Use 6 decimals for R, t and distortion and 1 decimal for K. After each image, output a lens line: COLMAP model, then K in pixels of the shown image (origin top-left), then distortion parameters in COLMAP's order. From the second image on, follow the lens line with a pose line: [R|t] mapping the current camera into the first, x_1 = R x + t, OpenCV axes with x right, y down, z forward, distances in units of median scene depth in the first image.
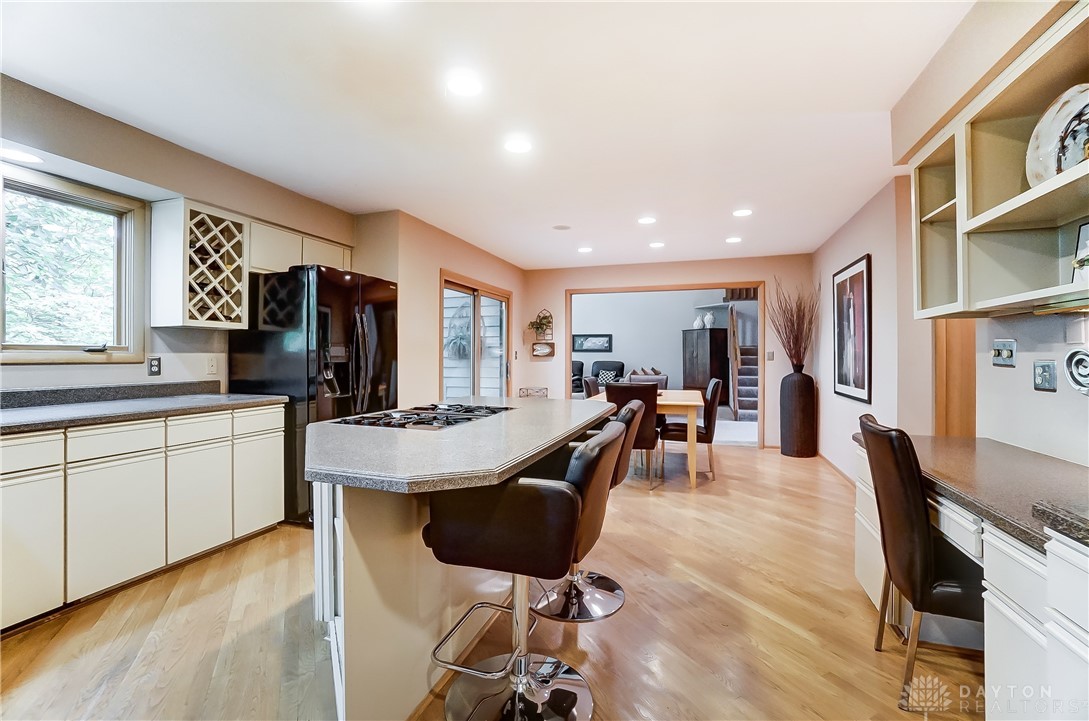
lens RADIAL K [[491.4, 0, 547.2], [0, 491.4, 354.9], [0, 0, 1]] dist [-0.038006, 0.005030]
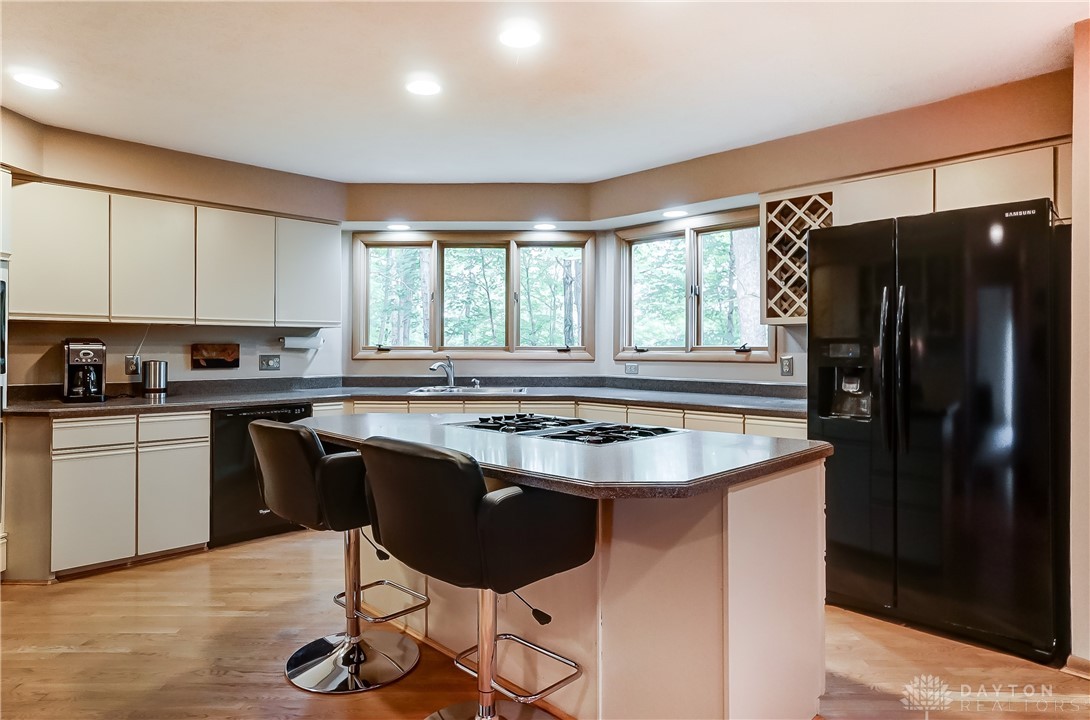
lens RADIAL K [[651.7, 0, 545.8], [0, 651.7, 358.9], [0, 0, 1]] dist [-0.002838, -0.000331]
pose [[-0.398592, 0.017548, -0.916960, 0.618454], [-0.002709, 0.999790, 0.020311, -0.018856], [0.917124, 0.010580, -0.398461, 1.414689]]
